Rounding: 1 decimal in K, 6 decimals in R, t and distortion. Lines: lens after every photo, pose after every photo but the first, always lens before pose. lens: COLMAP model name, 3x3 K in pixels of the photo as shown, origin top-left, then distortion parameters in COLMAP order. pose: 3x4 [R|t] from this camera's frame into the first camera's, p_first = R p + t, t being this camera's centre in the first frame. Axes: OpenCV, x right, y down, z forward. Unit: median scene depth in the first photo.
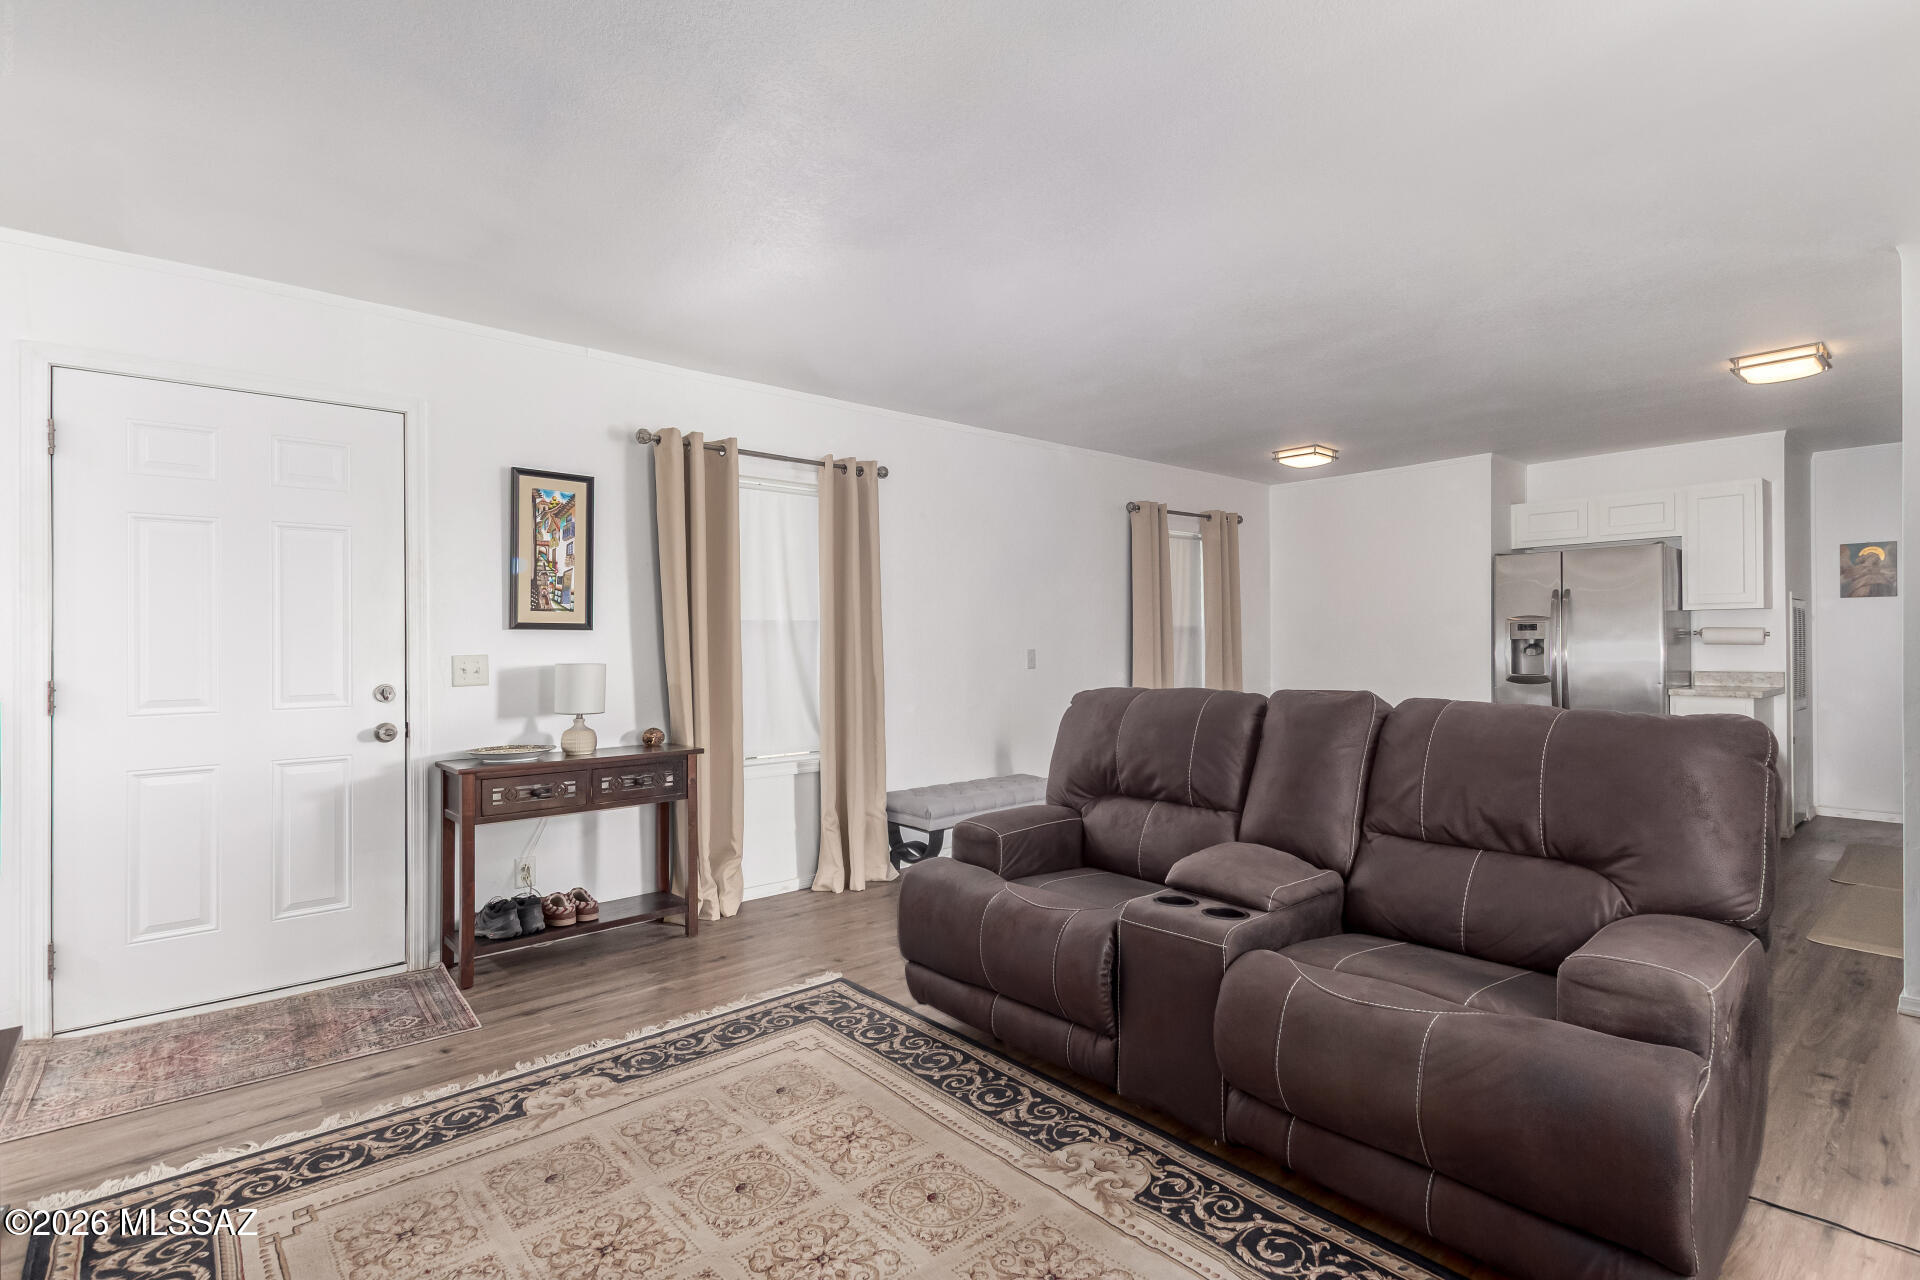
lens RADIAL K [[926.0, 0, 972.2], [0, 926.0, 636.9], [0, 0, 1]] dist [0.000494, 0.000121]
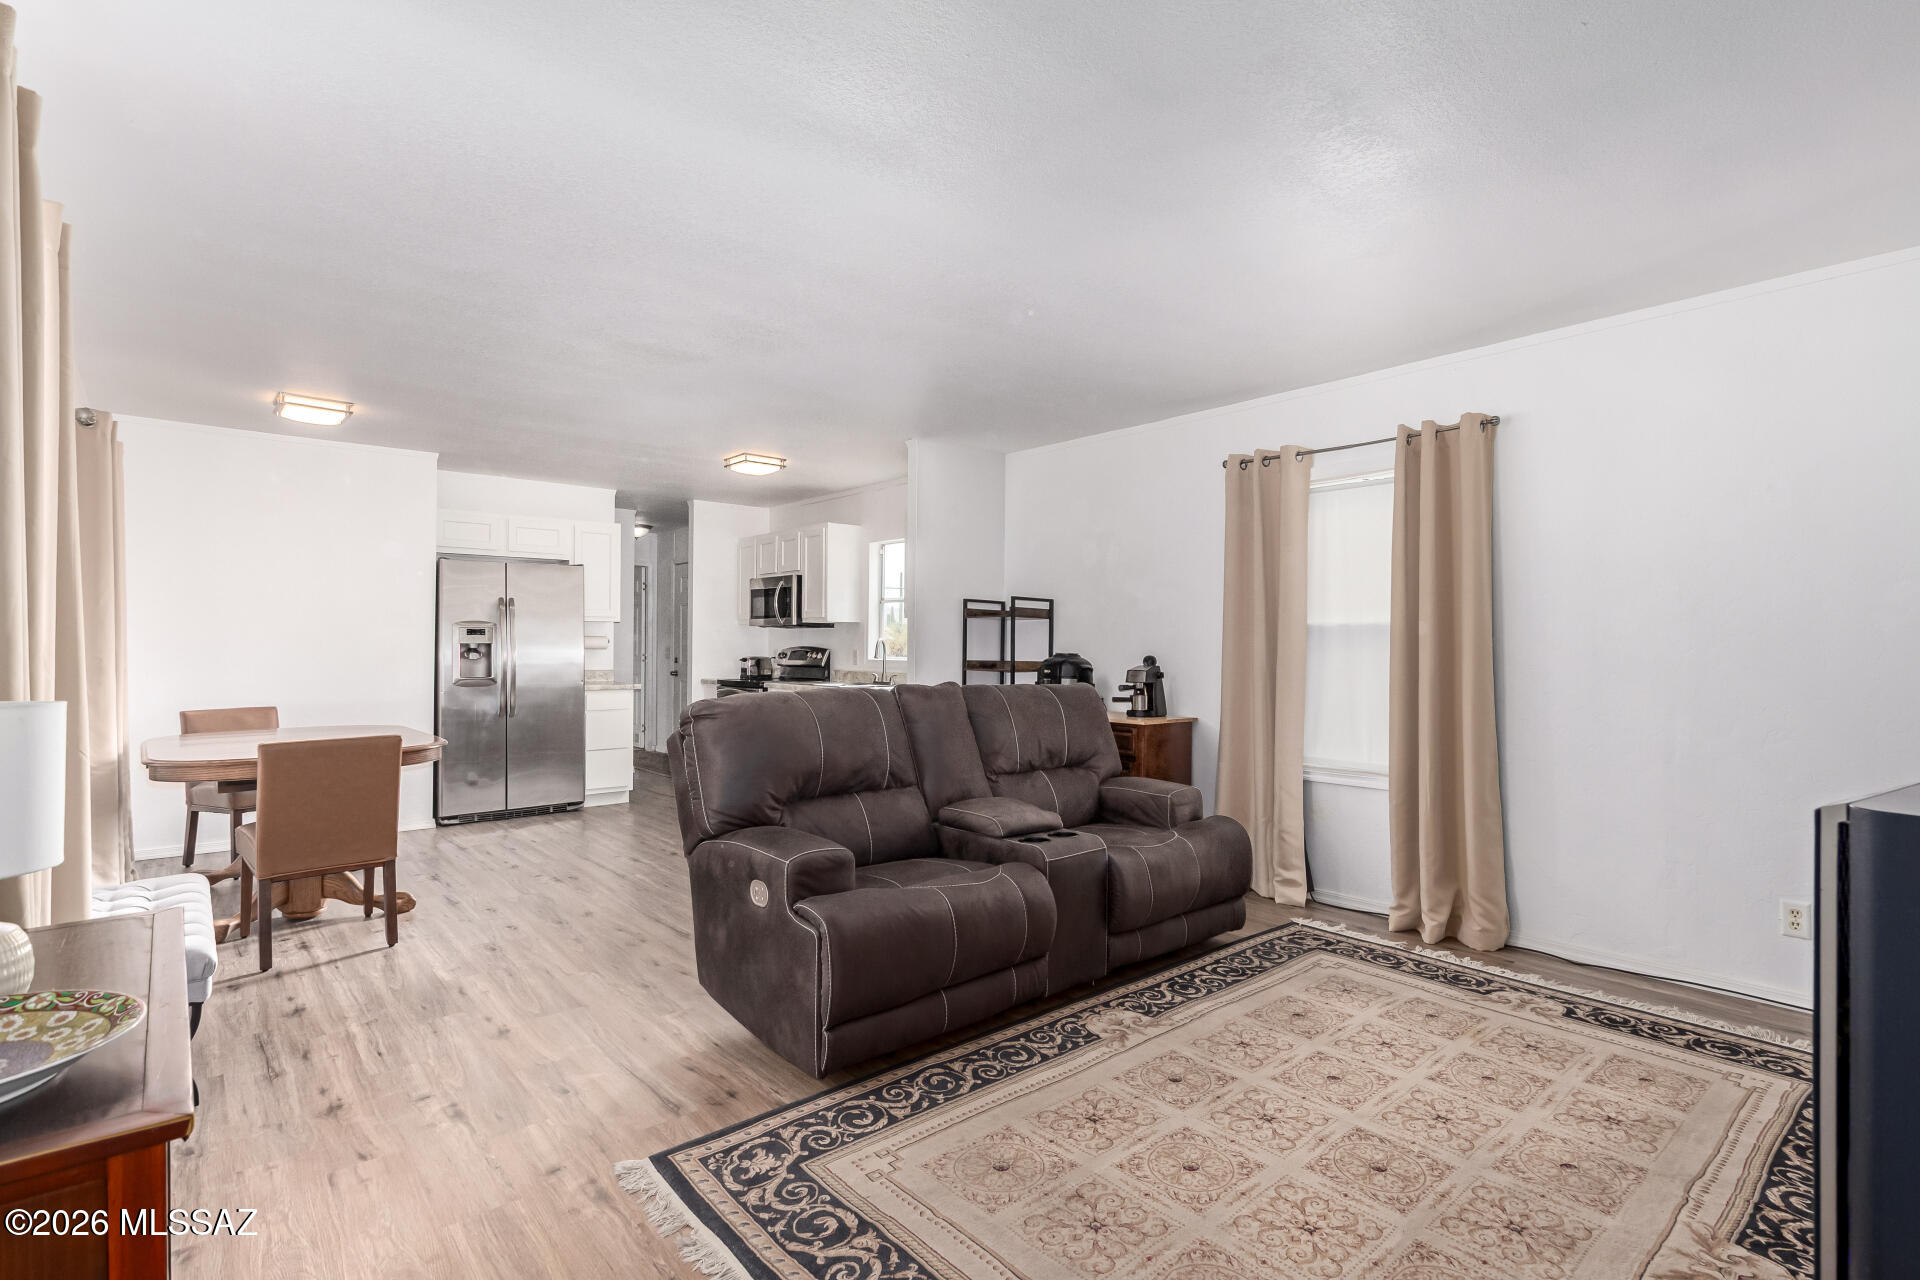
lens RADIAL K [[917.8, 0, 1028.6], [0, 917.8, 646.9], [0, 0, 1]] dist [0.002901, 0.000492]
pose [[-0.022508, 0.005411, 0.999732, -0.941991], [-0.008397, 0.999949, -0.005601, 0.013936], [-0.999711, -0.008521, -0.022462, 0.892497]]
